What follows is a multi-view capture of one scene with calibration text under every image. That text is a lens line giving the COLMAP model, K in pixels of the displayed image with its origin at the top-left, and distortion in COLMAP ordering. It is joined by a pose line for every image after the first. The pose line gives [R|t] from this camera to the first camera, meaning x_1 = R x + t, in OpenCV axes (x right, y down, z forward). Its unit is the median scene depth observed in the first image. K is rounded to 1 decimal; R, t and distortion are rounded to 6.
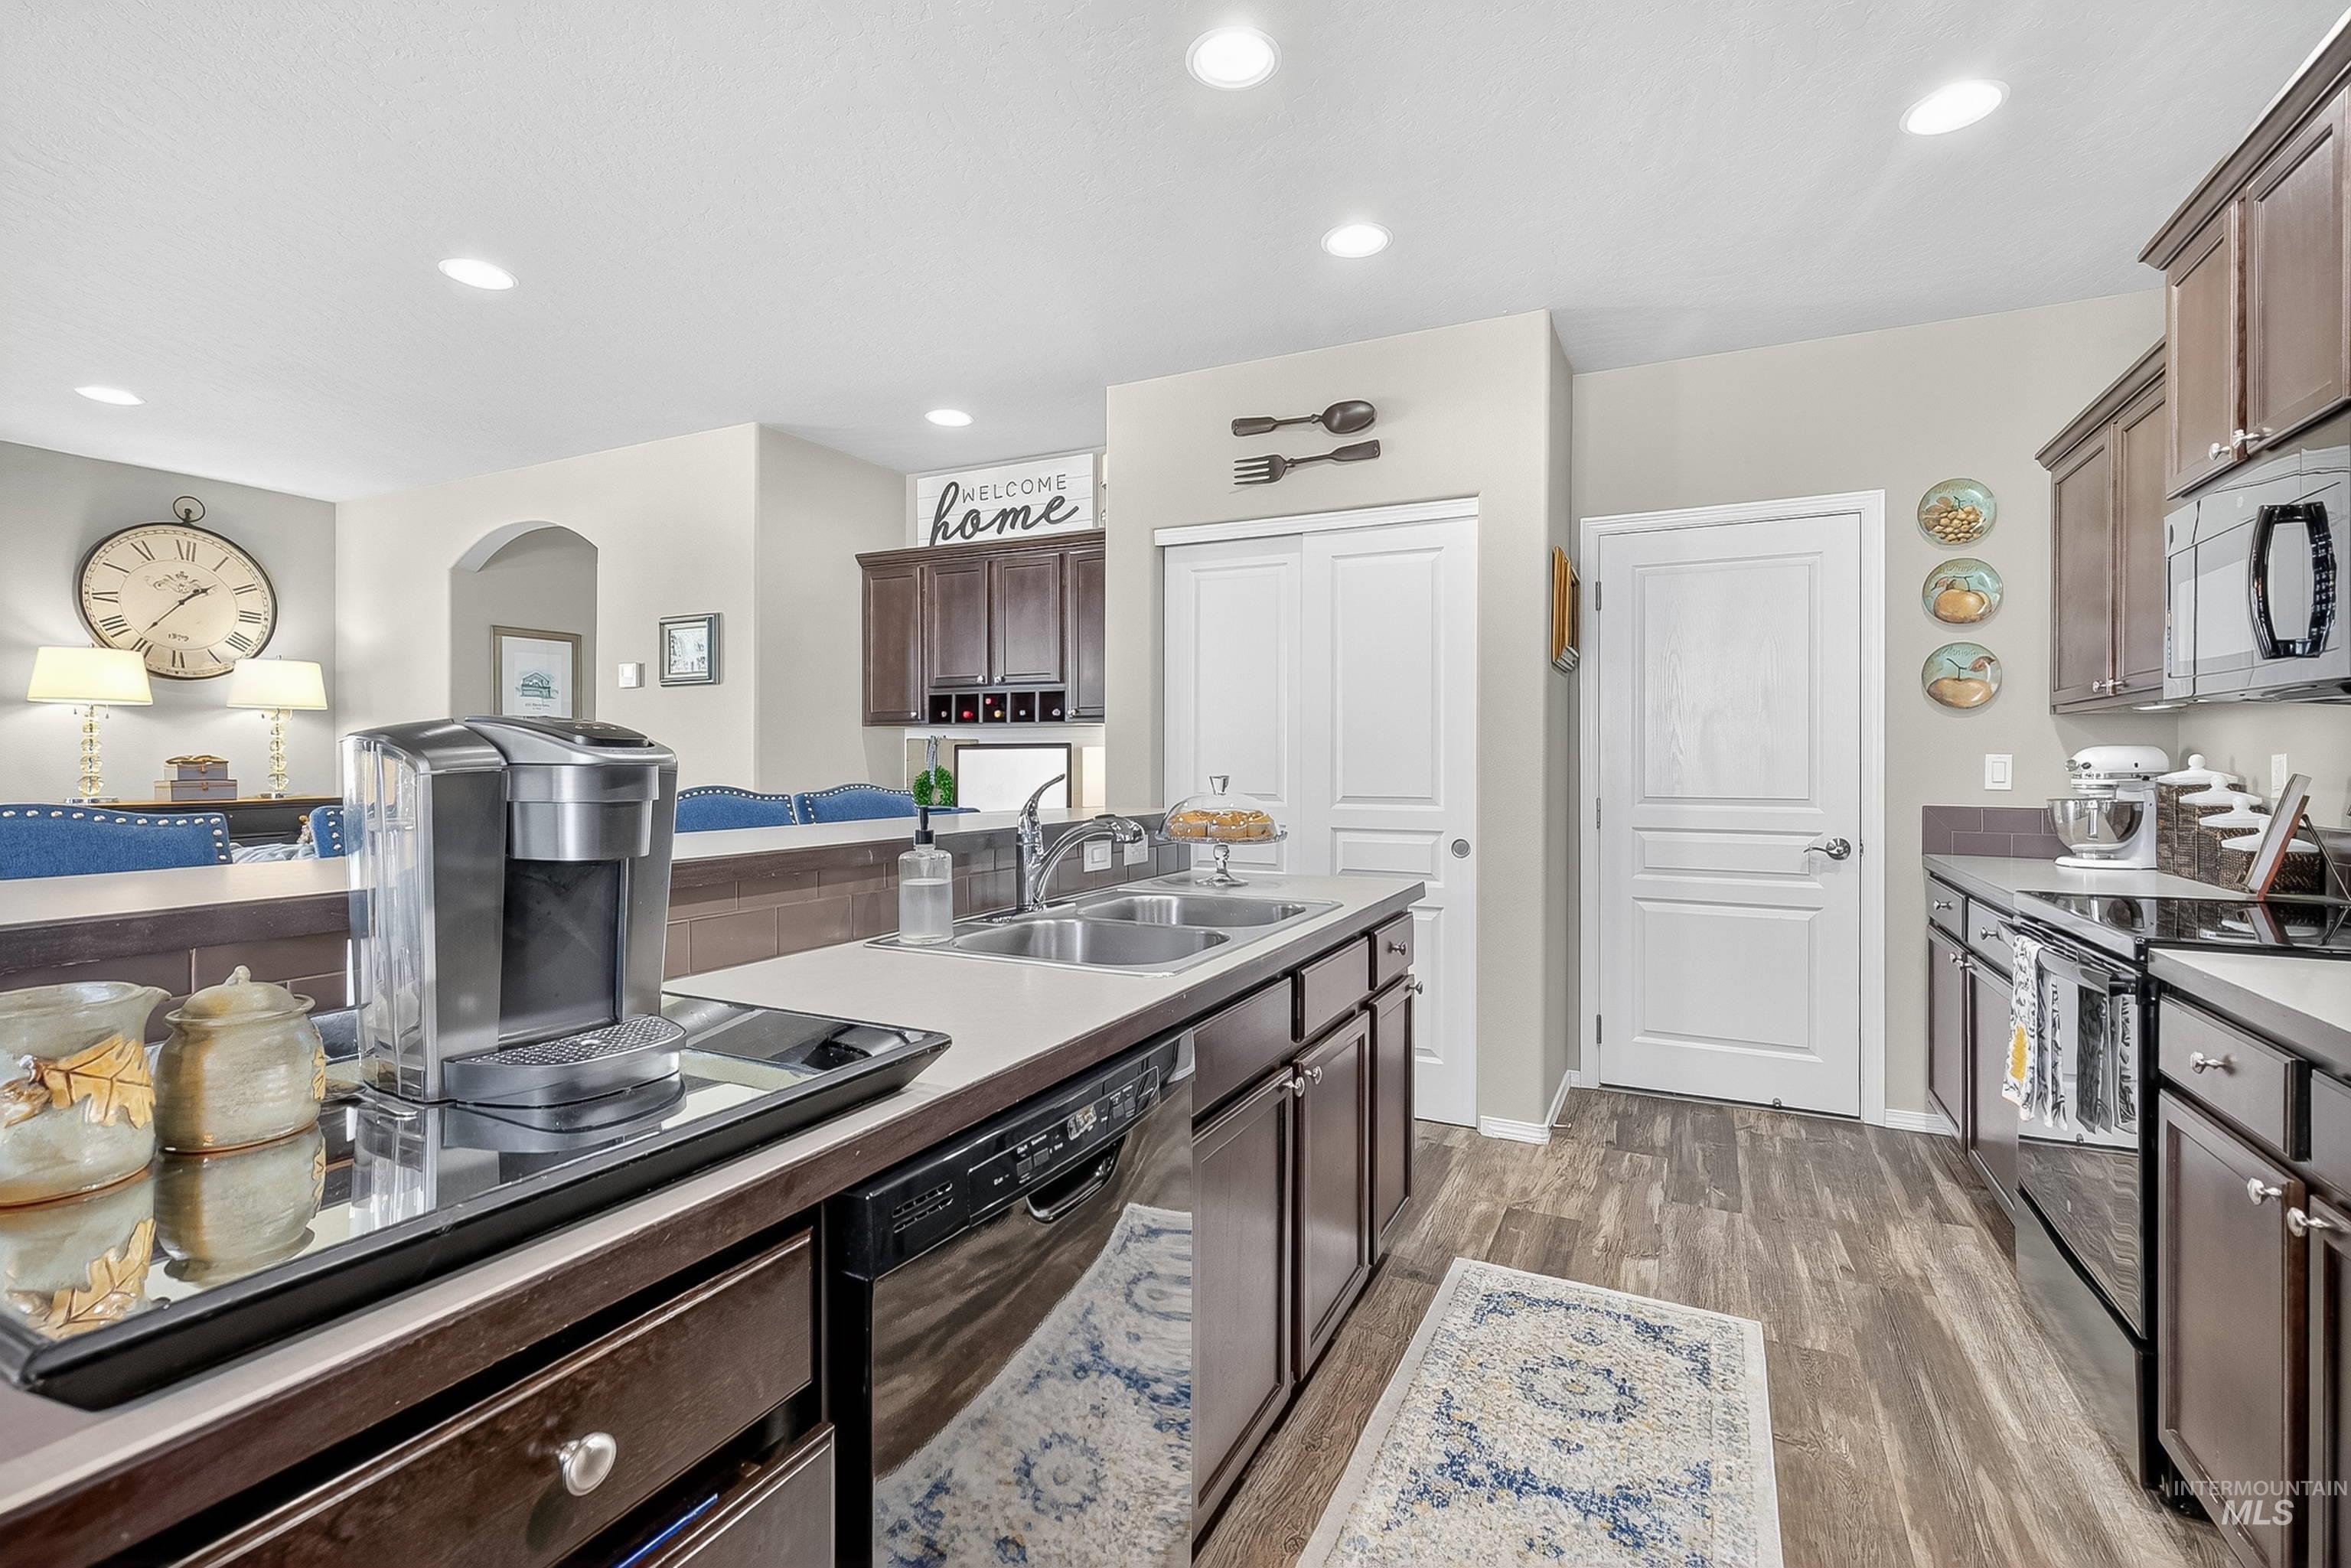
lens RADIAL K [[1057.7, 0, 1177.4], [0, 1057.7, 760.2], [0, 0, 1]] dist [-0.002541, 0.001188]
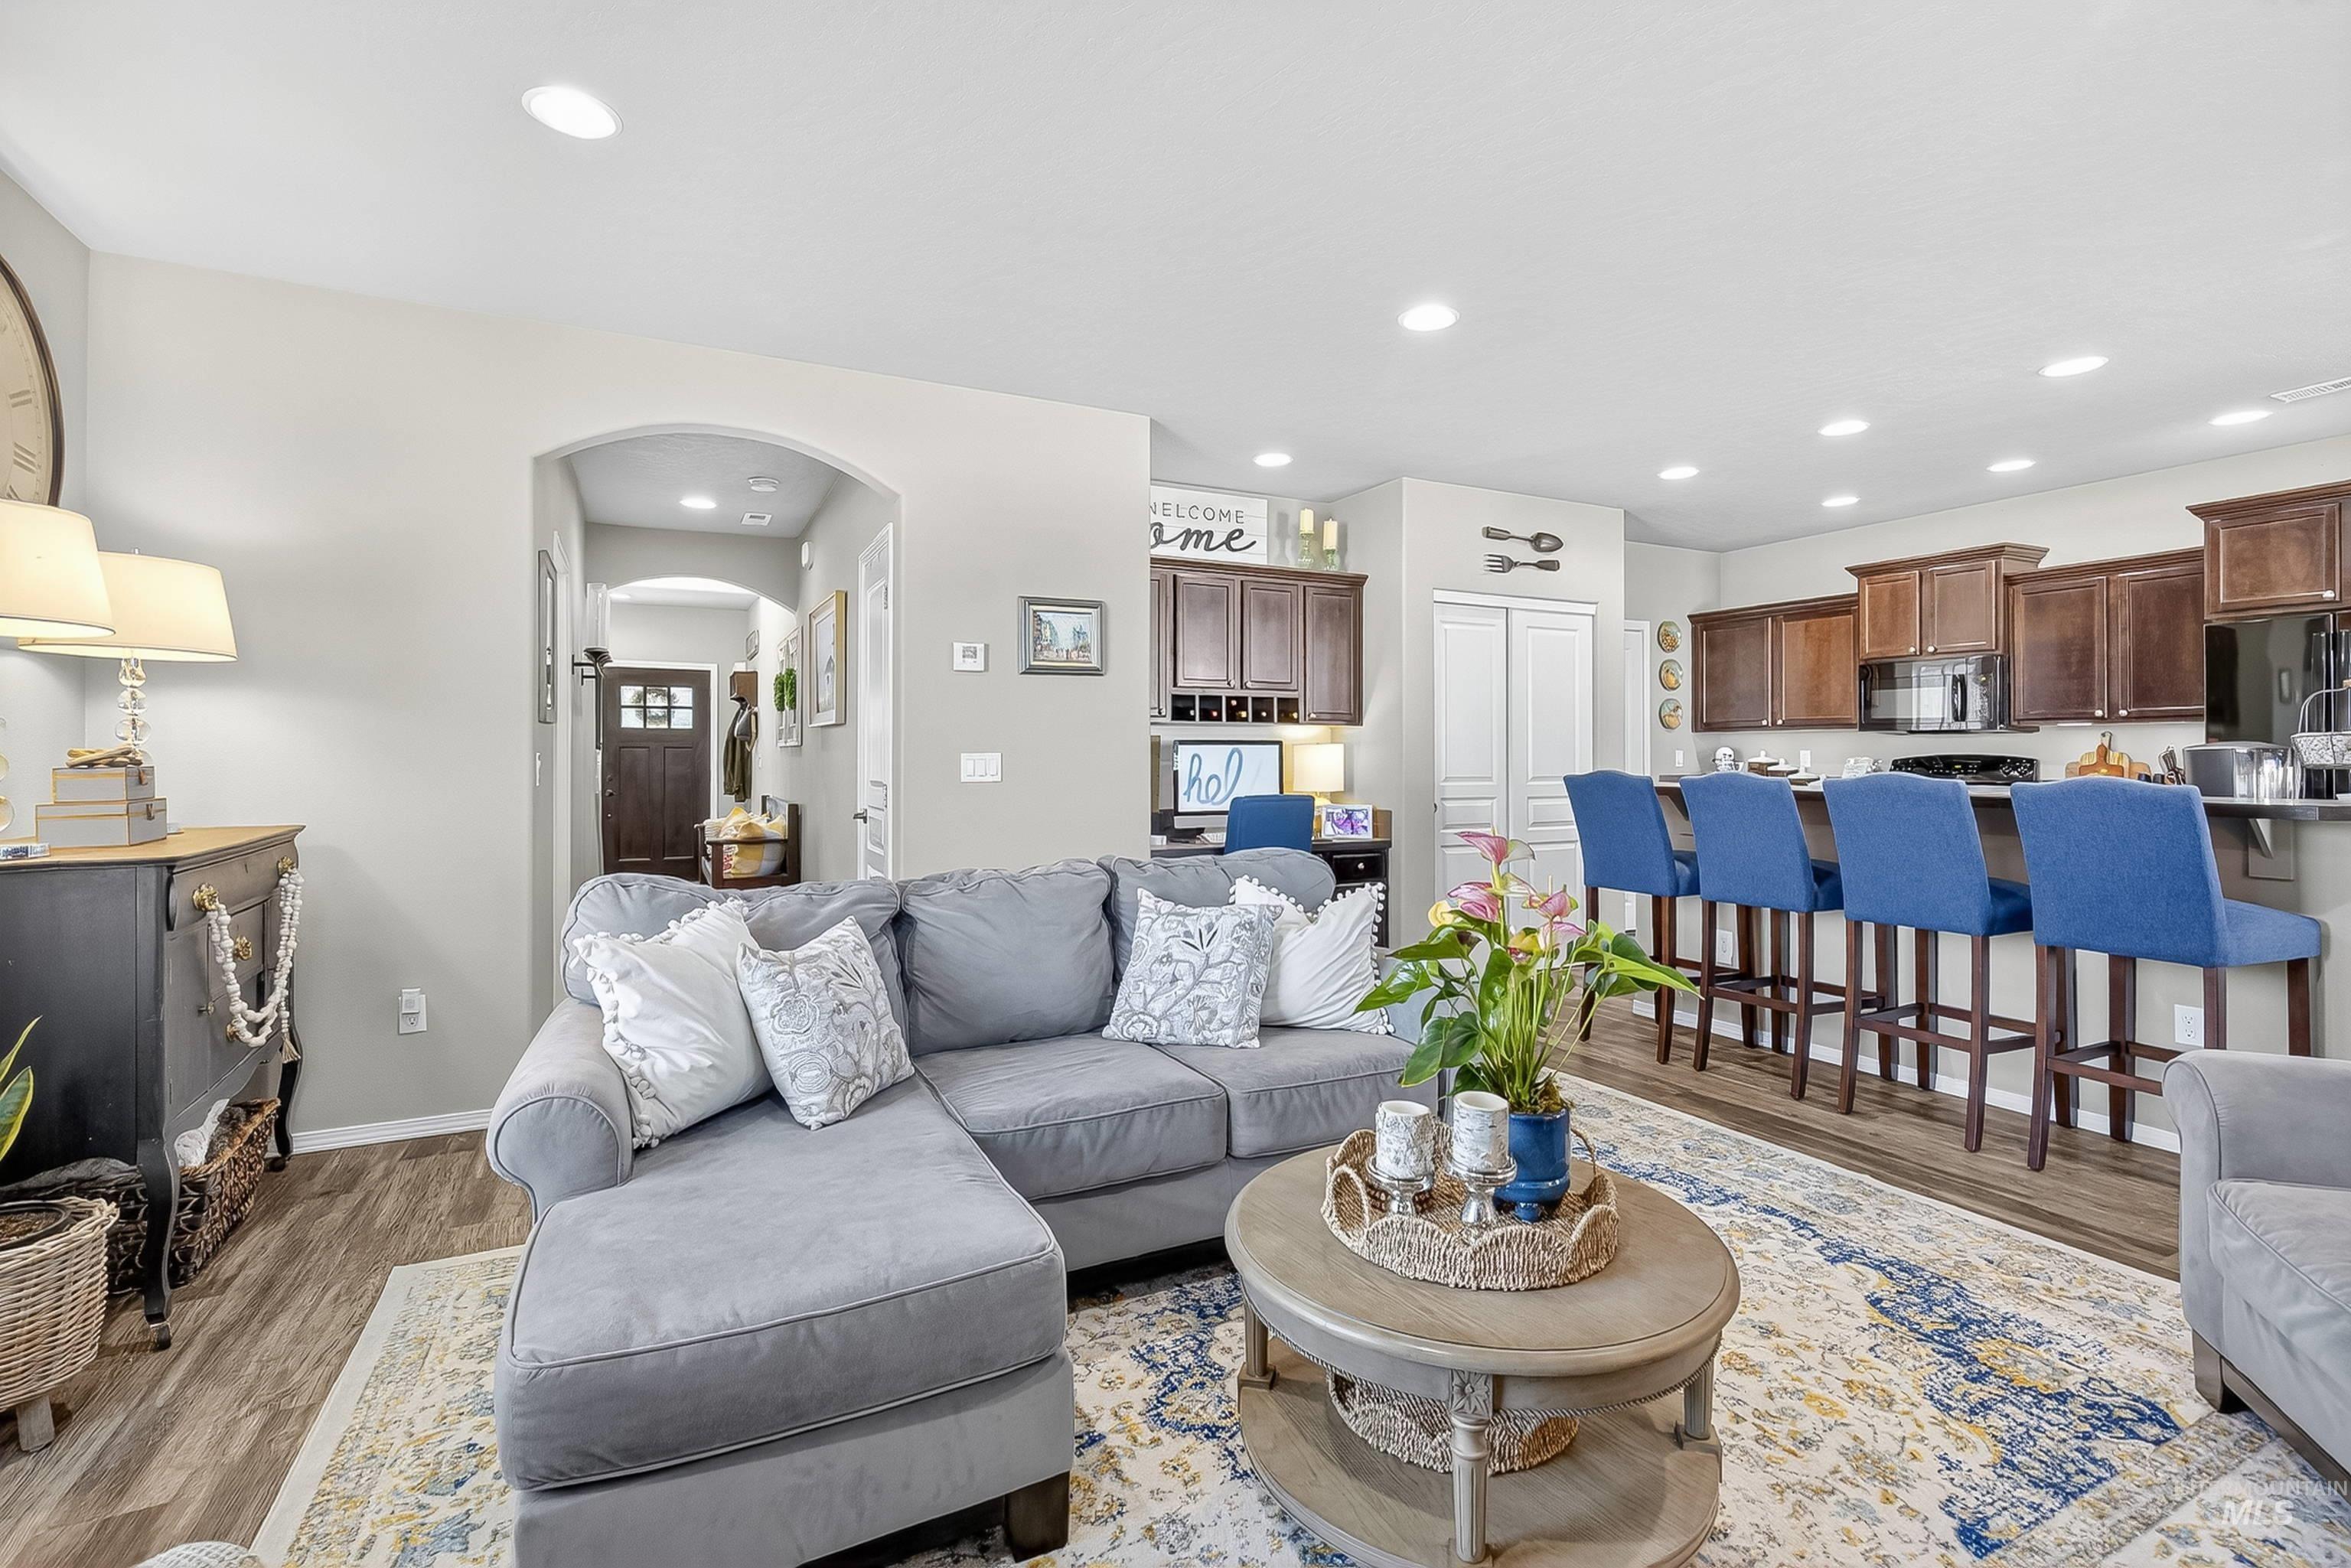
lens RADIAL K [[1057.7, 0, 1196.1], [0, 1057.7, 754.7], [0, 0, 1]] dist [-0.002541, 0.001188]
pose [[0.594697, -0.003856, 0.803941, -1.697181], [0.002740, 0.999992, 0.002769, -0.005004], [-0.803945, 0.000556, 0.594703, 0.535651]]
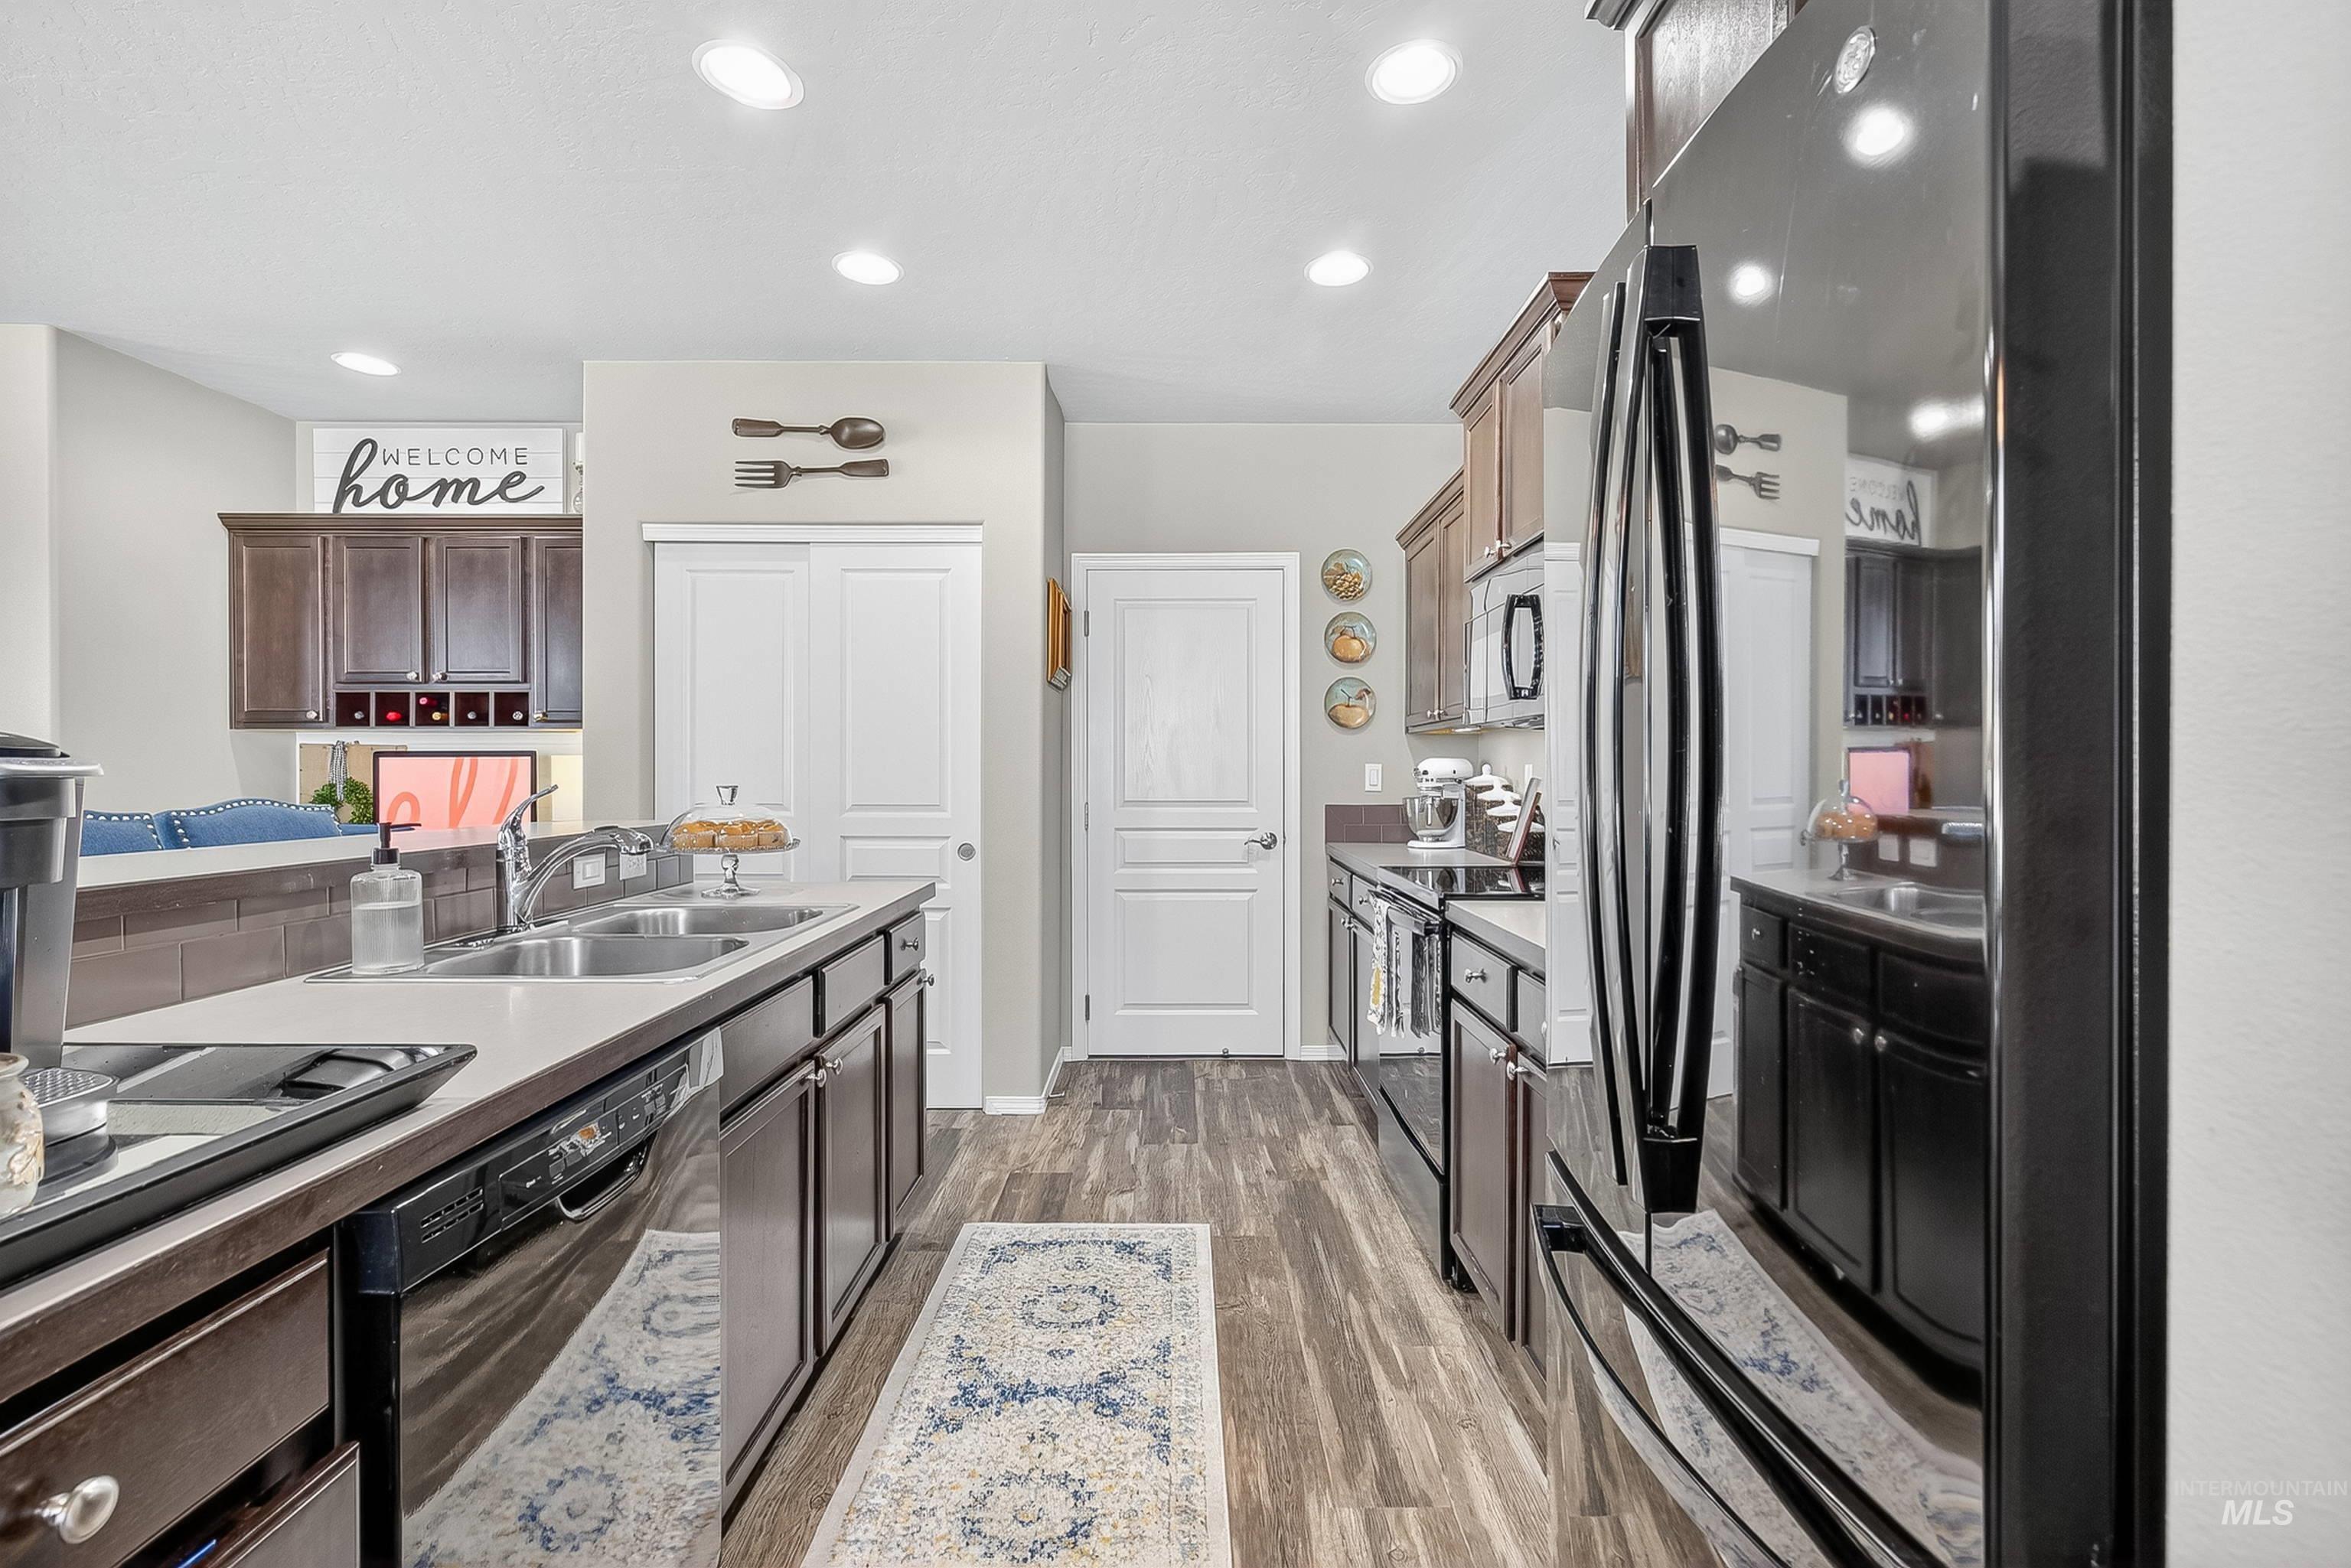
lens RADIAL K [[1057.7, 0, 1179.5], [0, 1057.7, 773.3], [0, 0, 1]] dist [-0.002541, 0.001188]
pose [[0.894197, -0.003534, 0.447660, -0.021528], [0.001644, 0.999988, 0.004610, -0.000406], [-0.447671, -0.003386, 0.894192, -0.062823]]
